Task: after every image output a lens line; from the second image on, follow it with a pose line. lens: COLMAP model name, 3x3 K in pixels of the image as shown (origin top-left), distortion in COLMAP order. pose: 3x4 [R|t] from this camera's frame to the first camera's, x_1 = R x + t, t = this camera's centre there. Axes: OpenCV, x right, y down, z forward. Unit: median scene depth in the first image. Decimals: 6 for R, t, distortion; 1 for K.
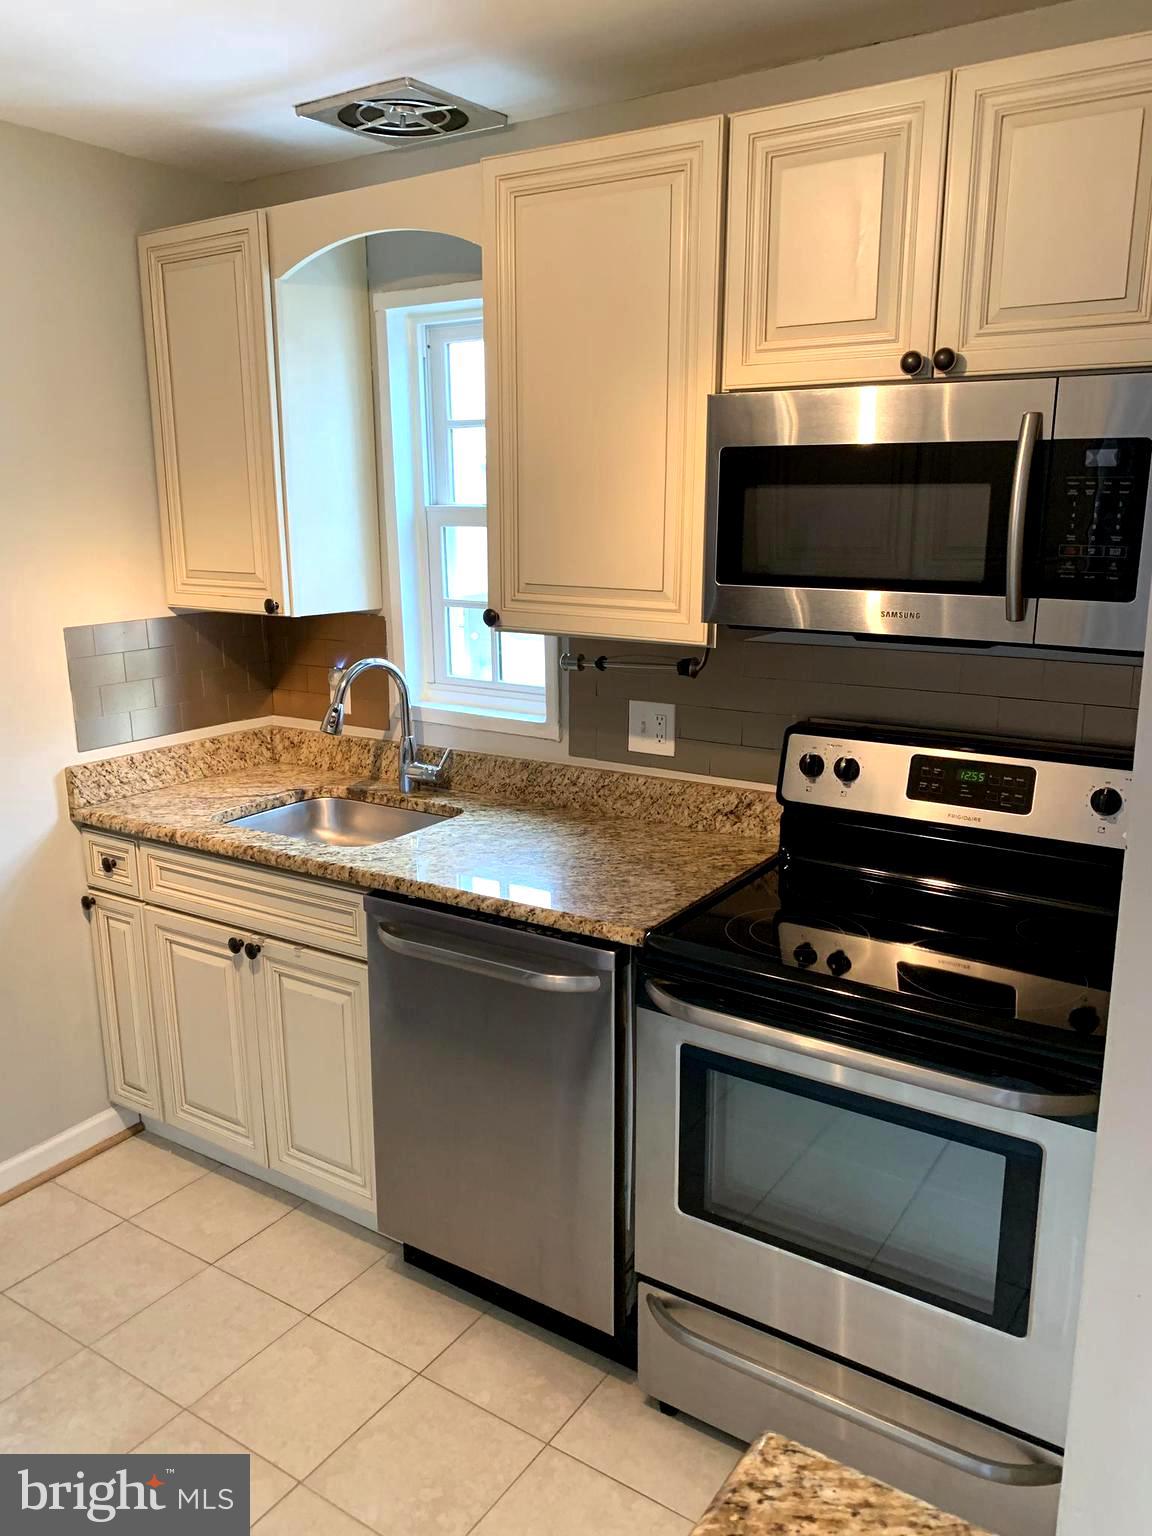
lens RADIAL K [[1171.7, 0, 598.3], [0, 1171.7, 767.4], [0, 0, 1]] dist [0.120687, -0.253521]
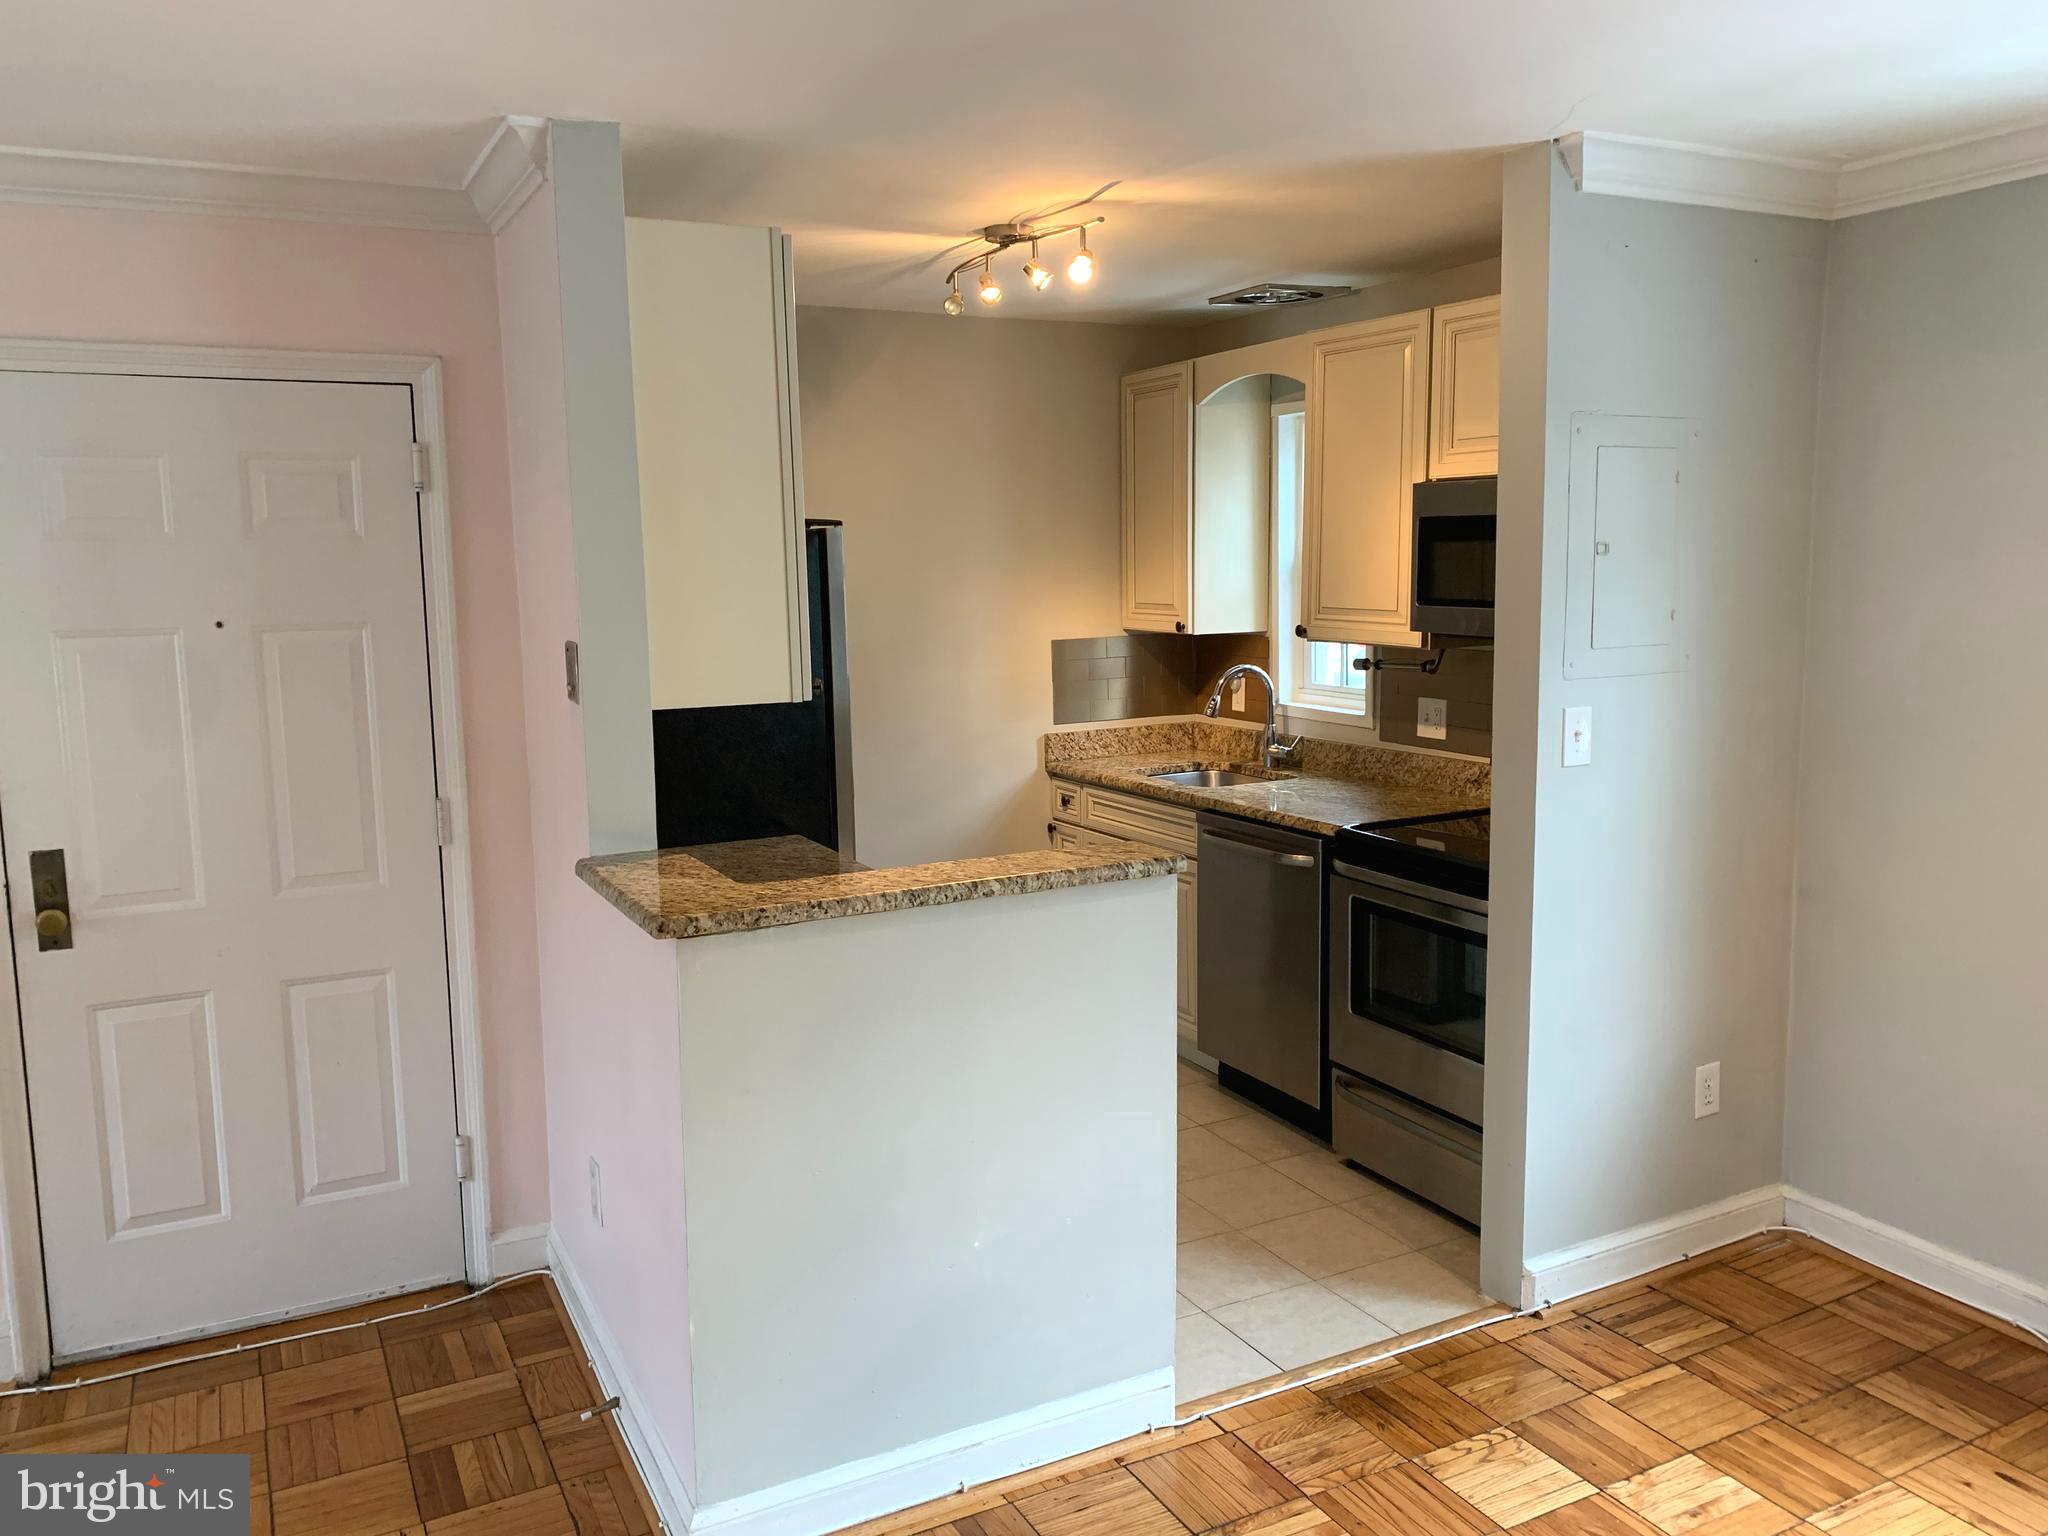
lens RADIAL K [[1562.3, 0, 1024.0], [0, 1562.3, 768.0], [0, 0, 1]] dist [0.120687, -0.253521]
pose [[0.873849, 0.053727, -0.483220, 0.479103], [-0.090089, 0.994558, -0.052334, 0.148232], [0.477778, 0.089265, 0.873934, -0.722370]]
